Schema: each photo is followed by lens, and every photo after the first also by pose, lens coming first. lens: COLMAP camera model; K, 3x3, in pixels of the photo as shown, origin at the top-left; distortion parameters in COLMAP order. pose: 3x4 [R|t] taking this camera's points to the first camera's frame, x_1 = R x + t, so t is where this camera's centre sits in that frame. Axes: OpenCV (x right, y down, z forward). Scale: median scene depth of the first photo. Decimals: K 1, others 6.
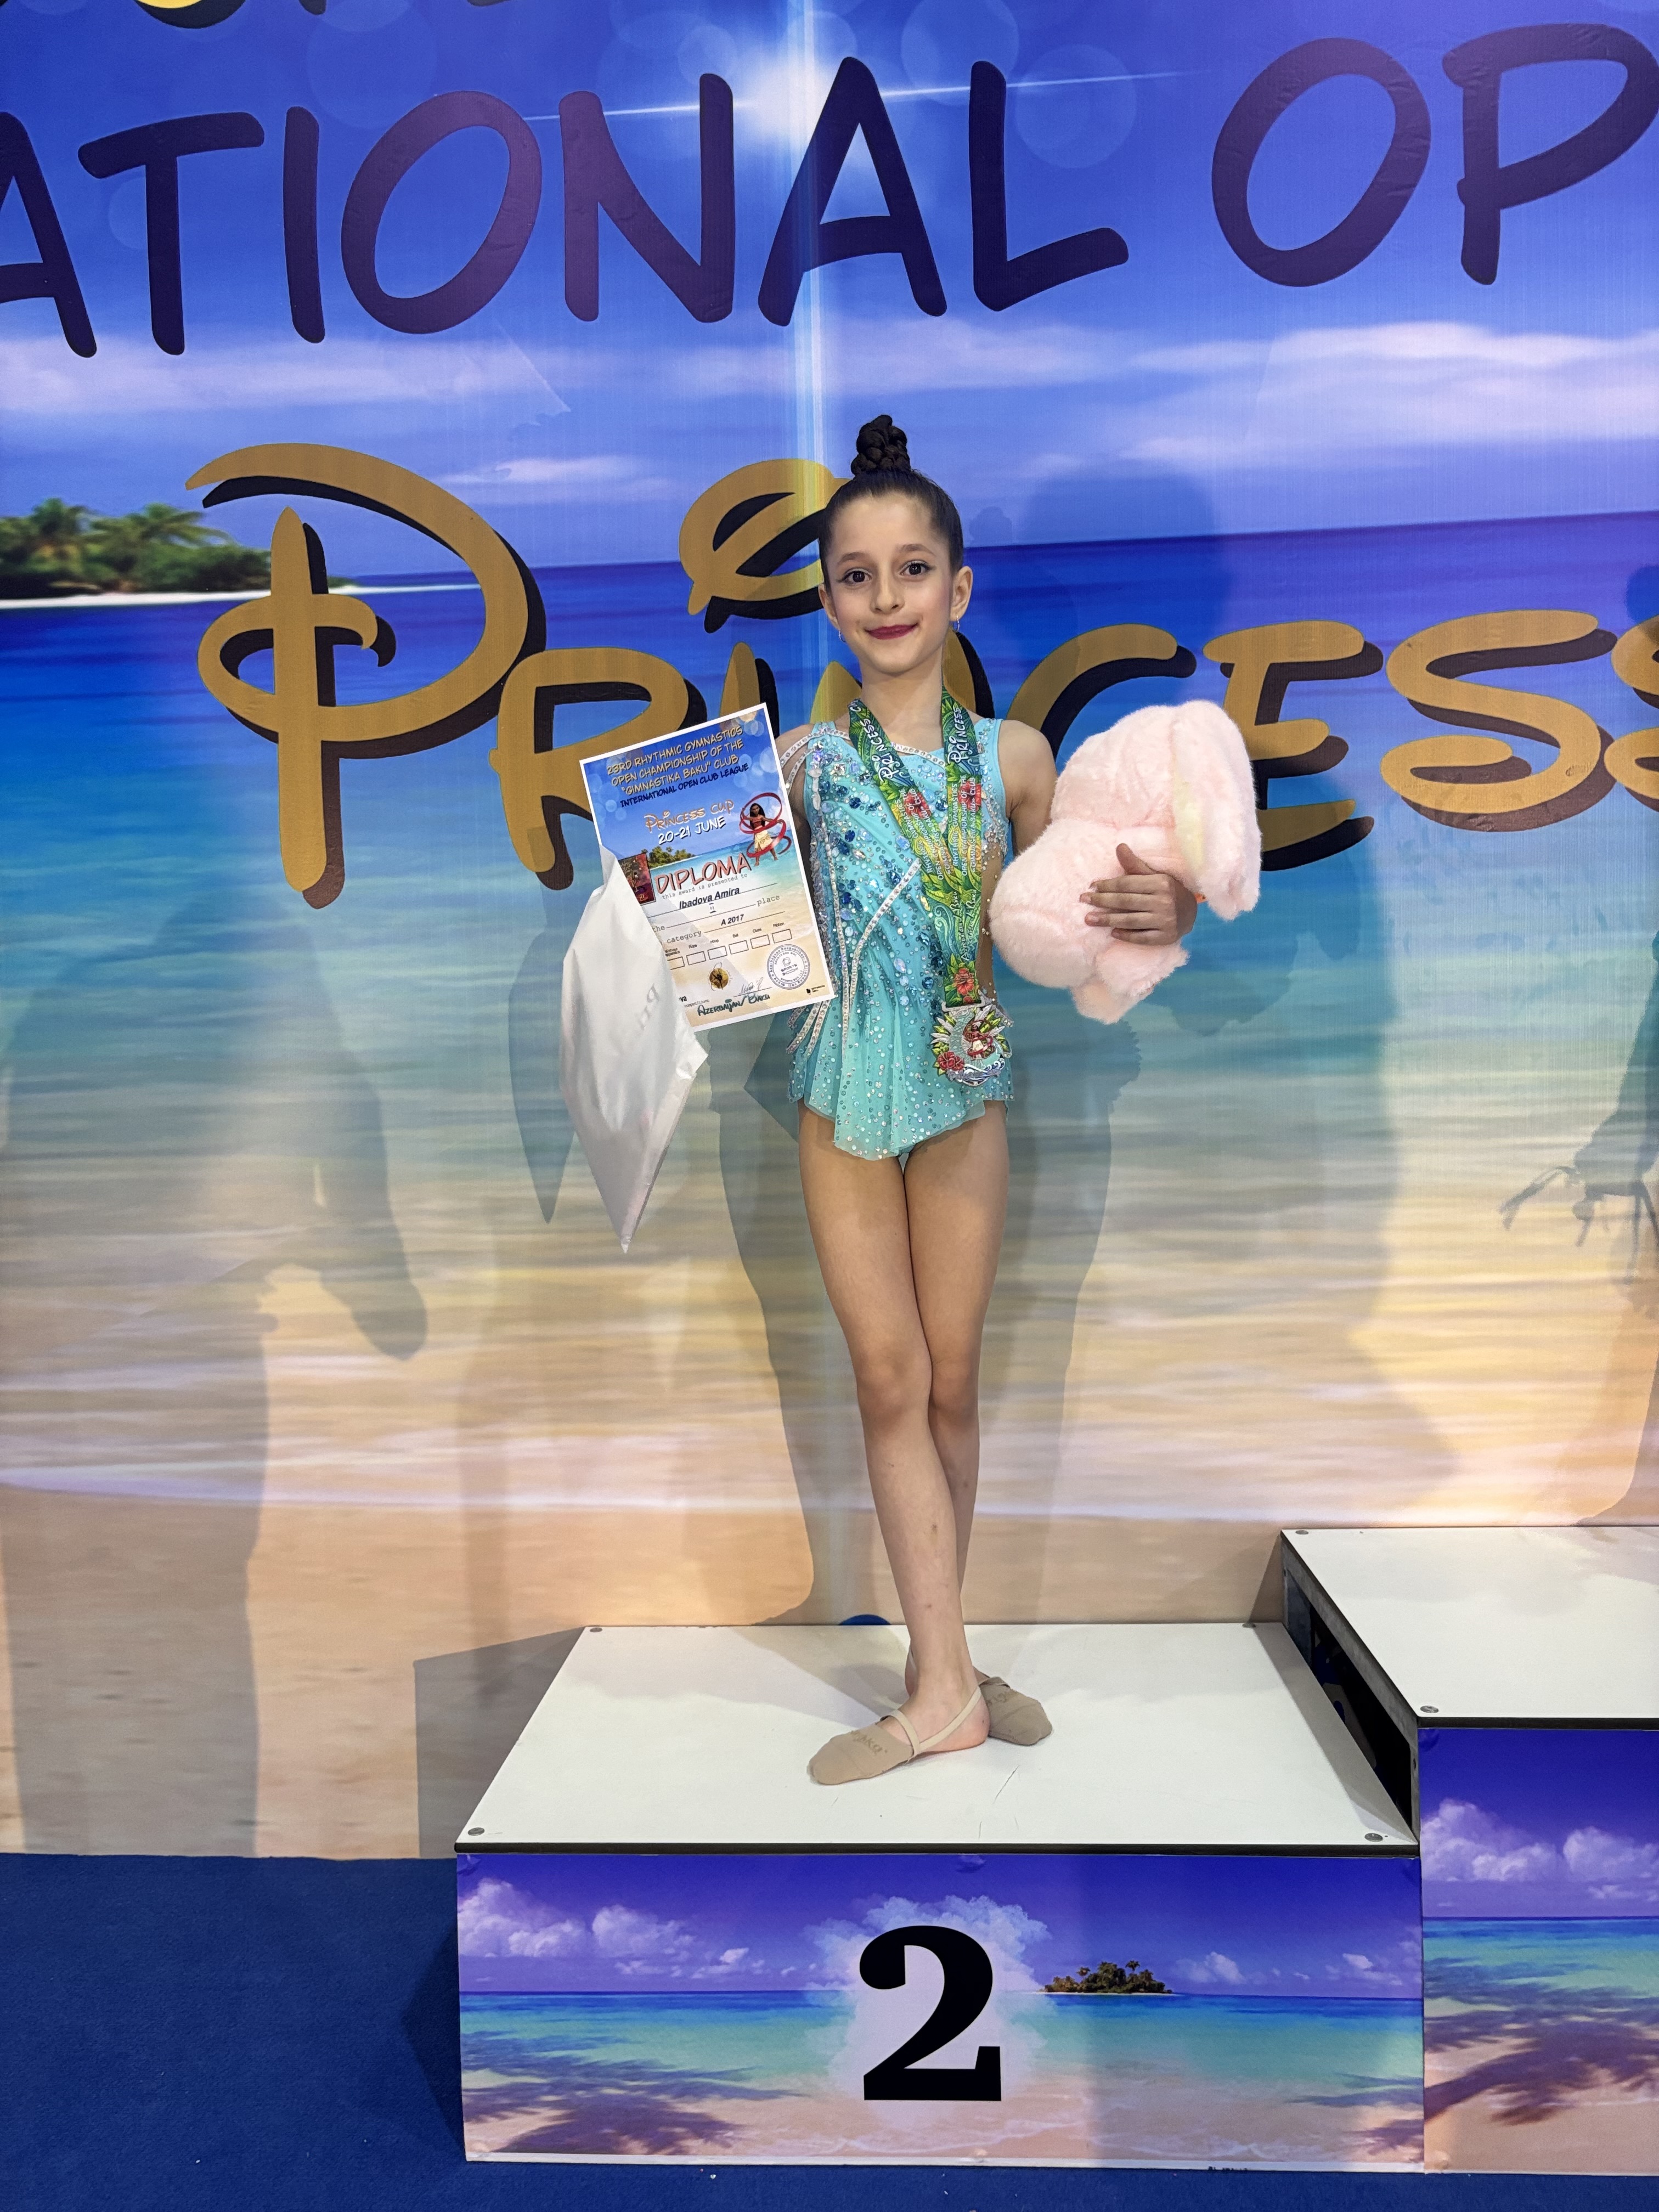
lens RADIAL K [[1657.7, 0, 782.6], [0, 1657.7, 1083.1], [0, 0, 1]] dist [0.074782, -0.065429]
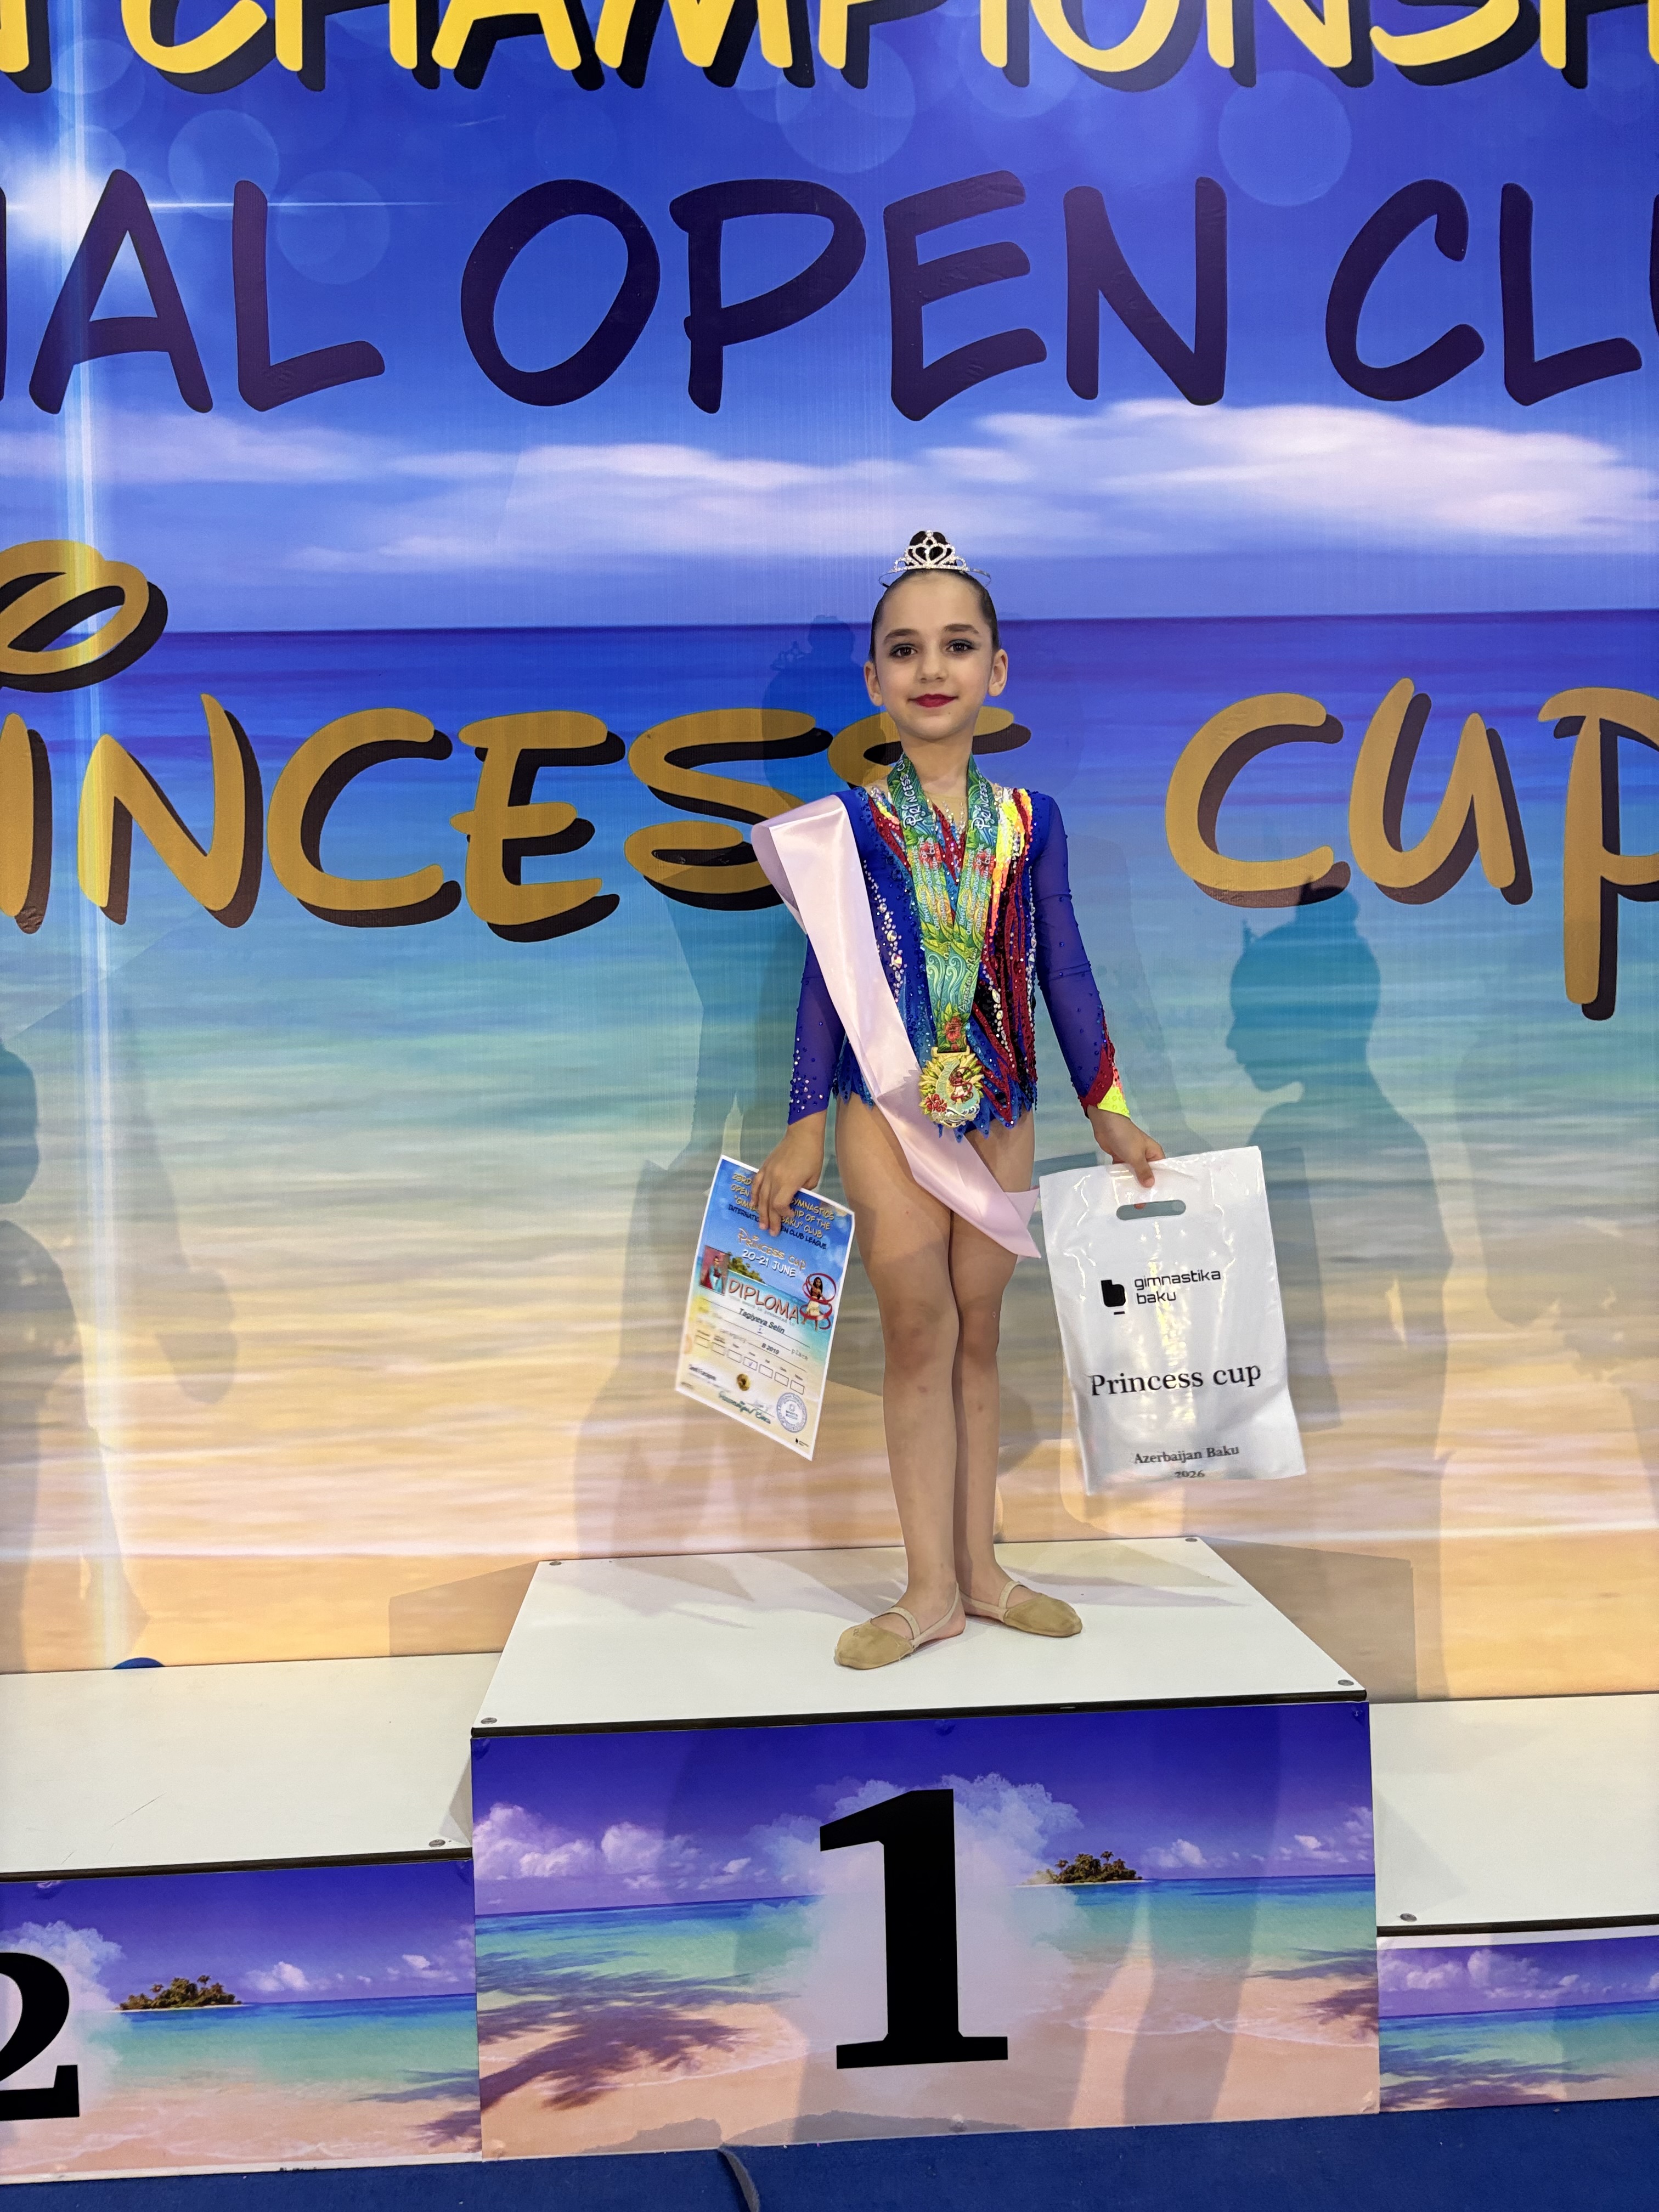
lens RADIAL K [[1657.7, 0, 844.7], [0, 1657.7, 1096.0], [0, 0, 1]] dist [0.074782, -0.065429]
pose [[0.995975, 0.000970, 0.089628, 0.403330], [0.001528, 0.999612, -0.027795, 0.002151], [-0.089620, 0.027820, 0.995587, -0.079430]]
